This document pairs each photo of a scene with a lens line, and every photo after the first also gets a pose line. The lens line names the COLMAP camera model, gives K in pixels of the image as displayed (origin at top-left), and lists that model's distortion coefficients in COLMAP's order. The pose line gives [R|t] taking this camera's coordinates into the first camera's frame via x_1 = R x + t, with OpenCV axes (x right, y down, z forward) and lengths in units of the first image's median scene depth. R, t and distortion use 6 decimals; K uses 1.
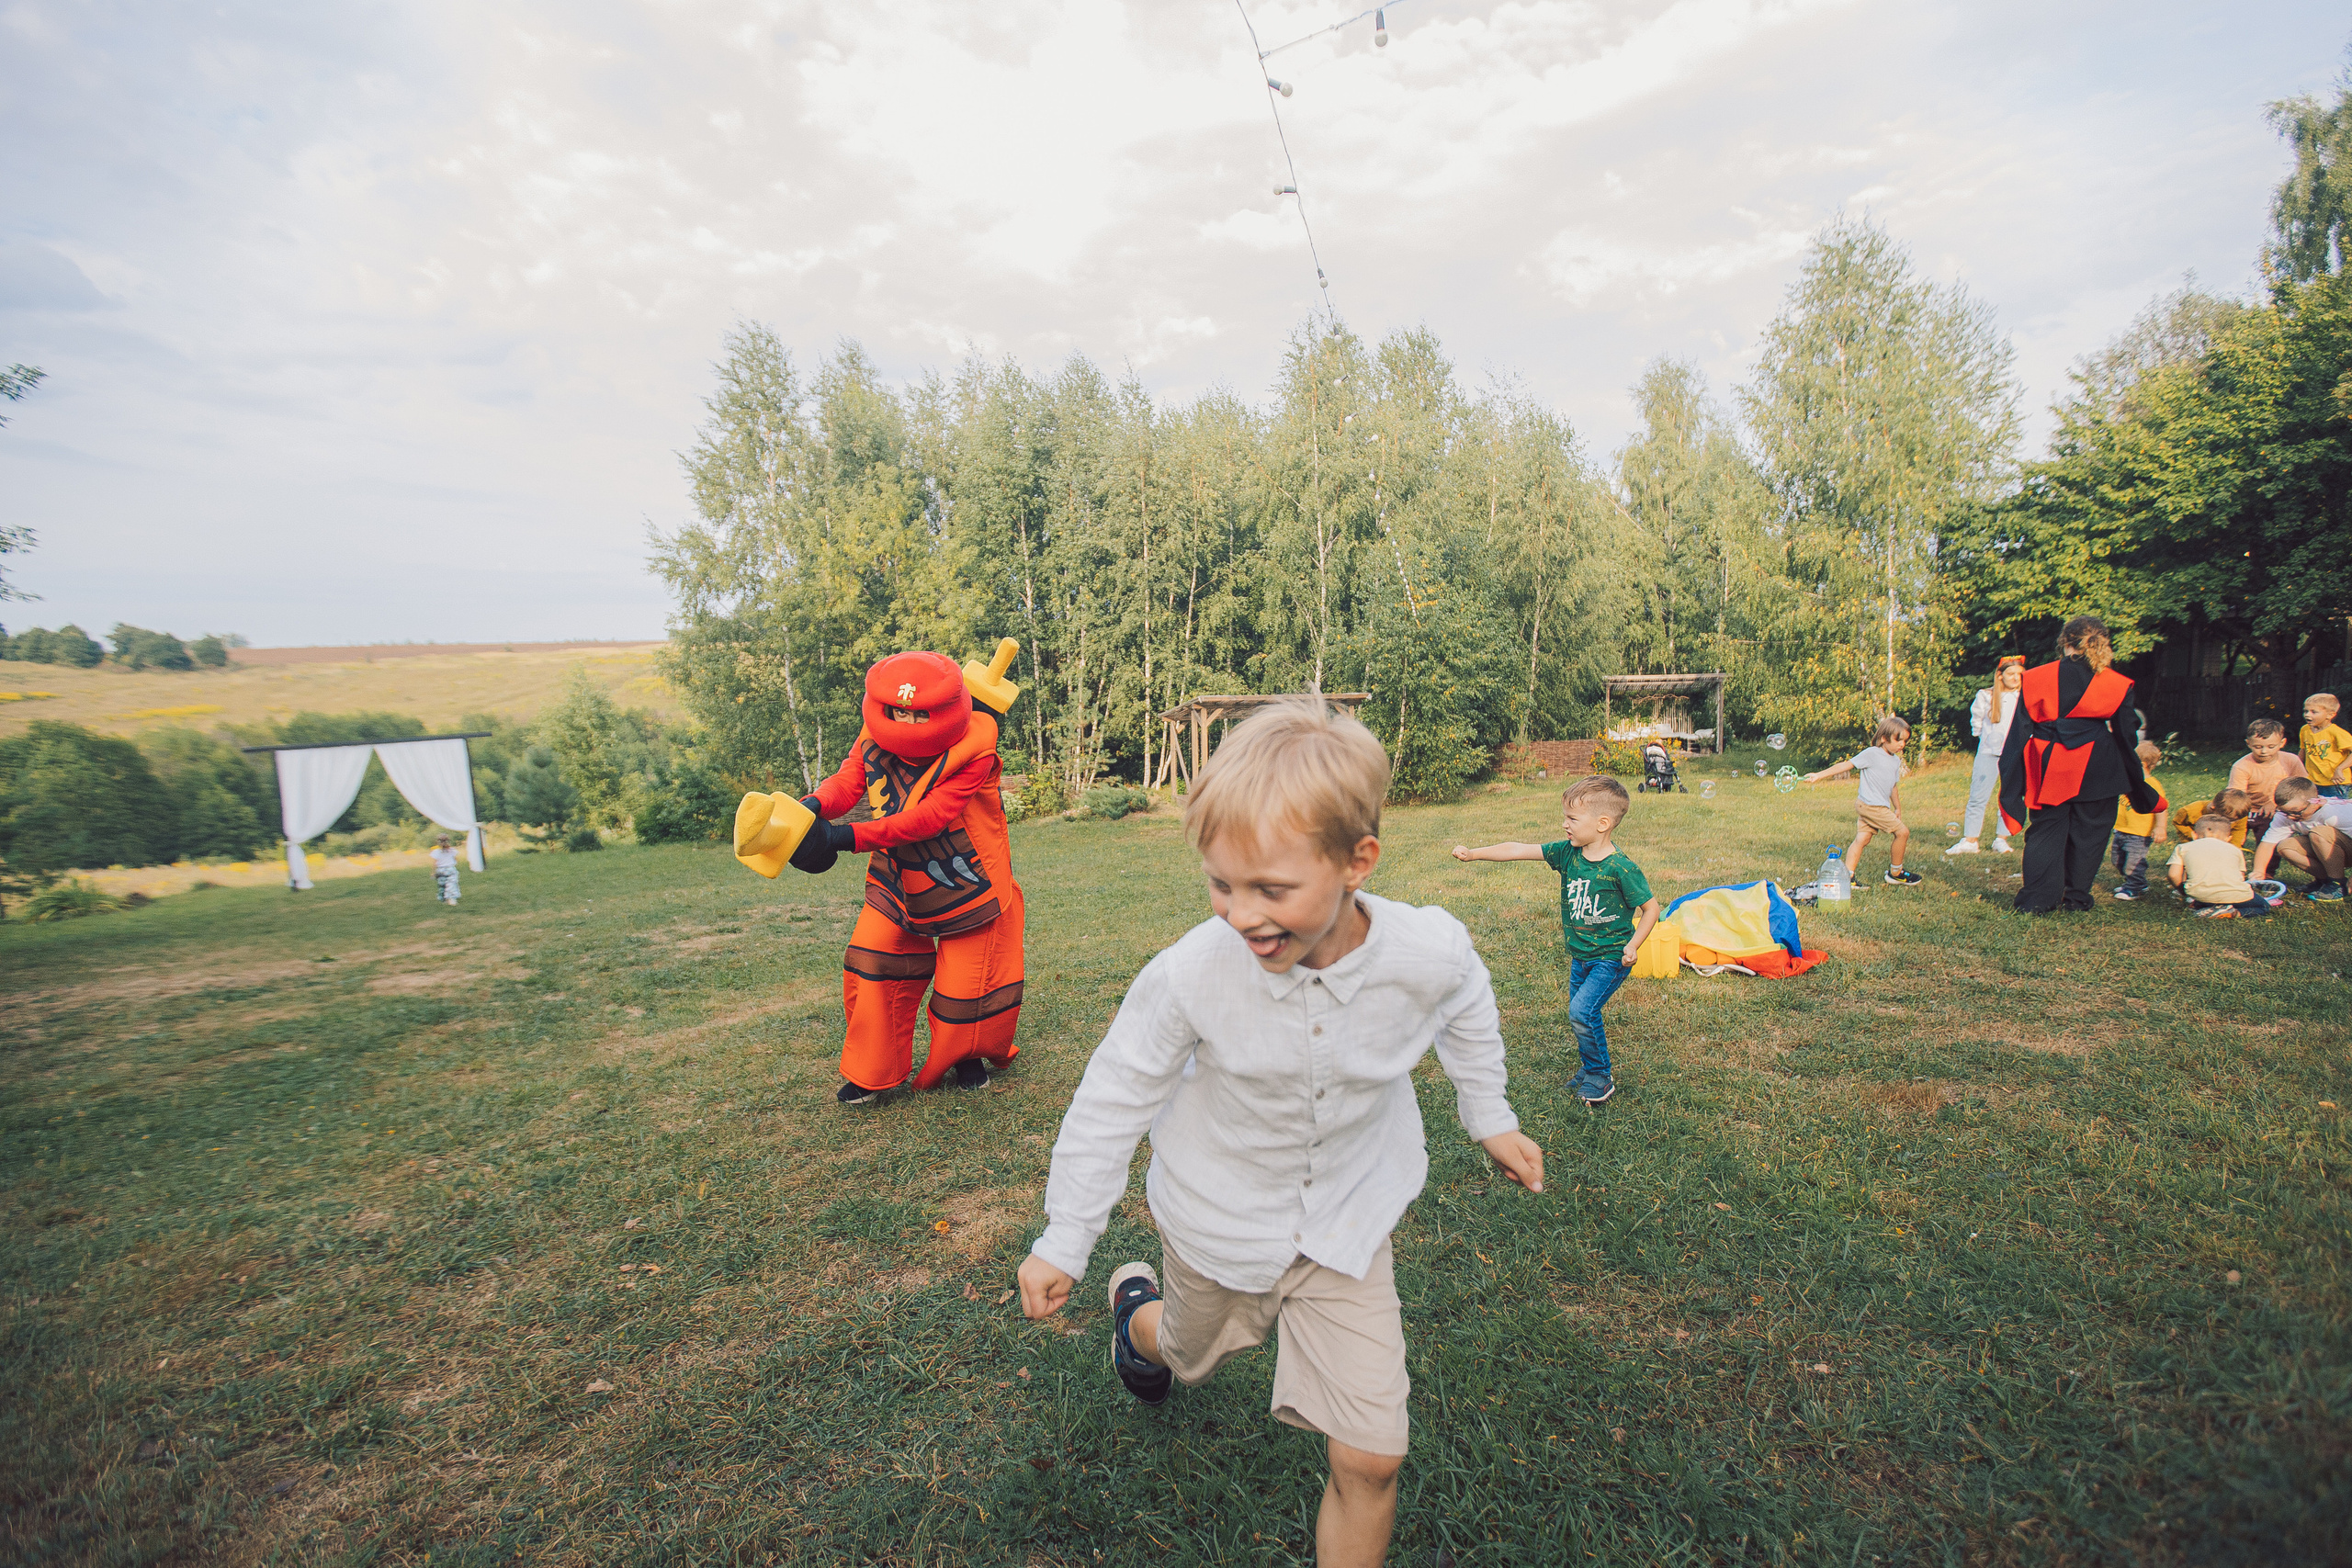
lens RADIAL K [[1116.1, 0, 1217.9], [0, 1116.1, 780.1], [0, 0, 1]] dist [-0.032659, 0.000110]
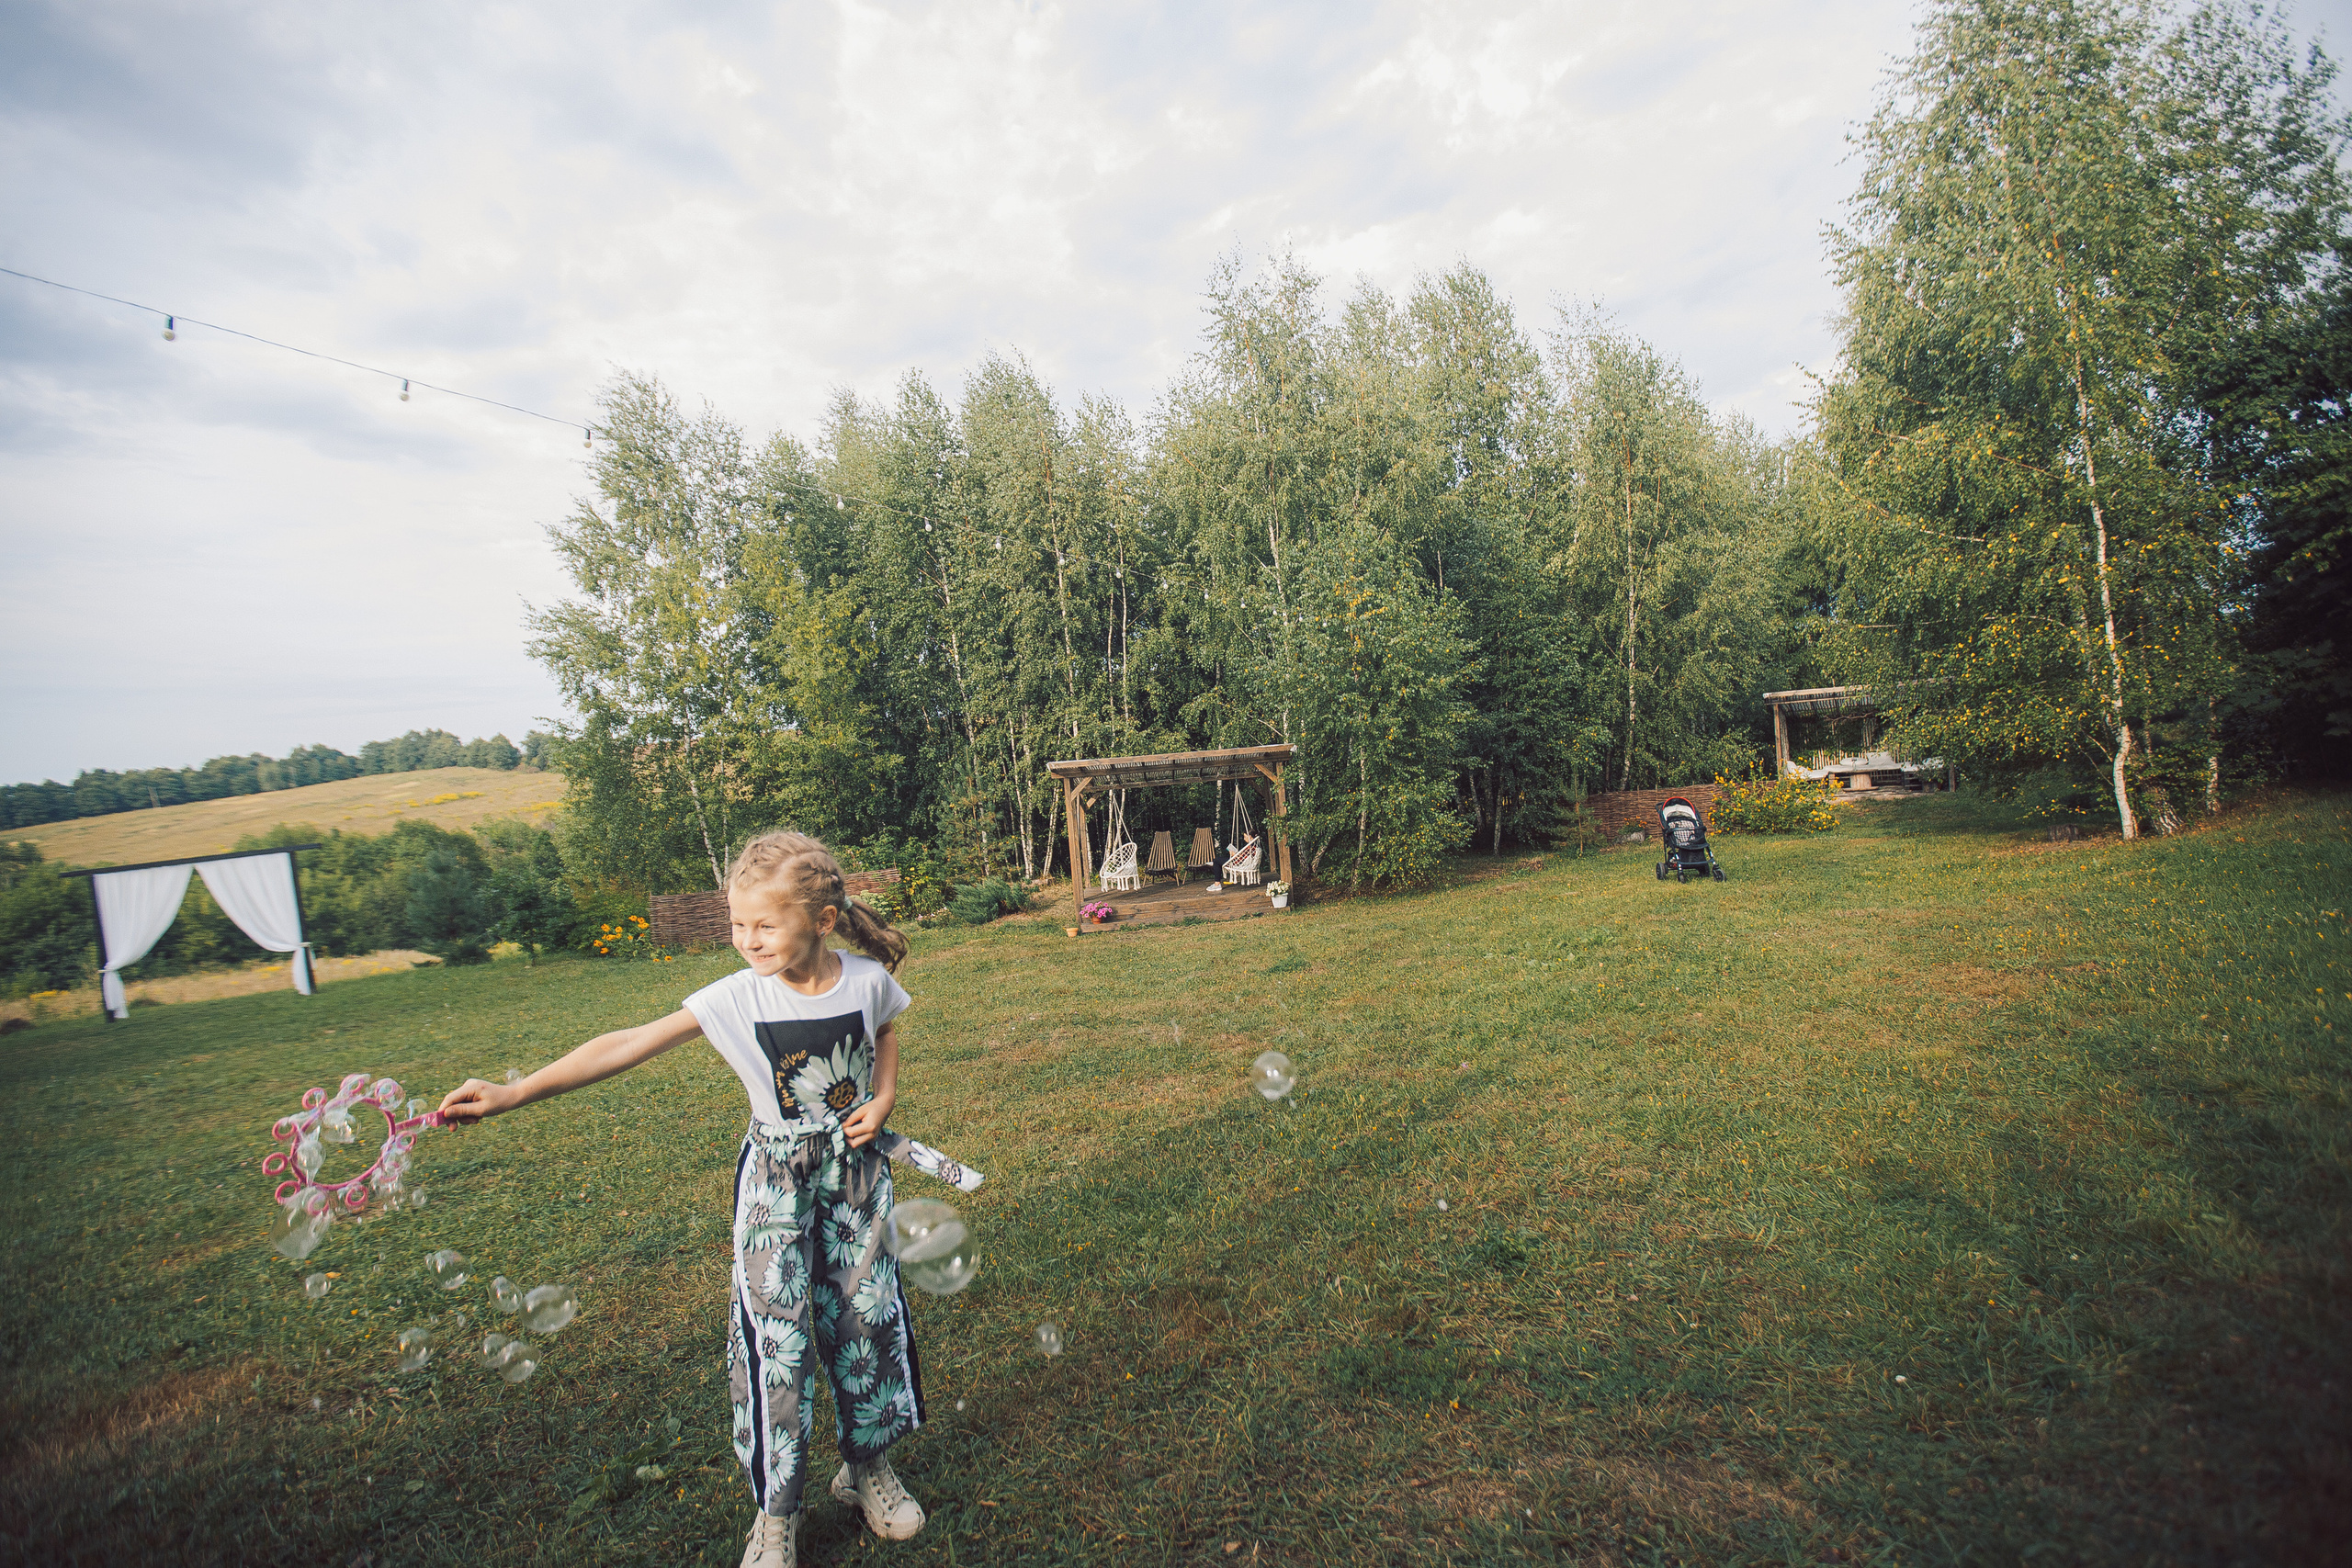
lens RADIAL K [[1124.9, 0, 1176.0], [0, 1124.9, 784.0], [0, 0, 1]] dist [-0.021010, -0.000660]
pose [[0.959719, -0.049036, -0.276650, 0.243438], [0.037092, 0.998147, -0.048245, -0.018419], [0.278503, 0.036040, 0.959759, 0.259894]]
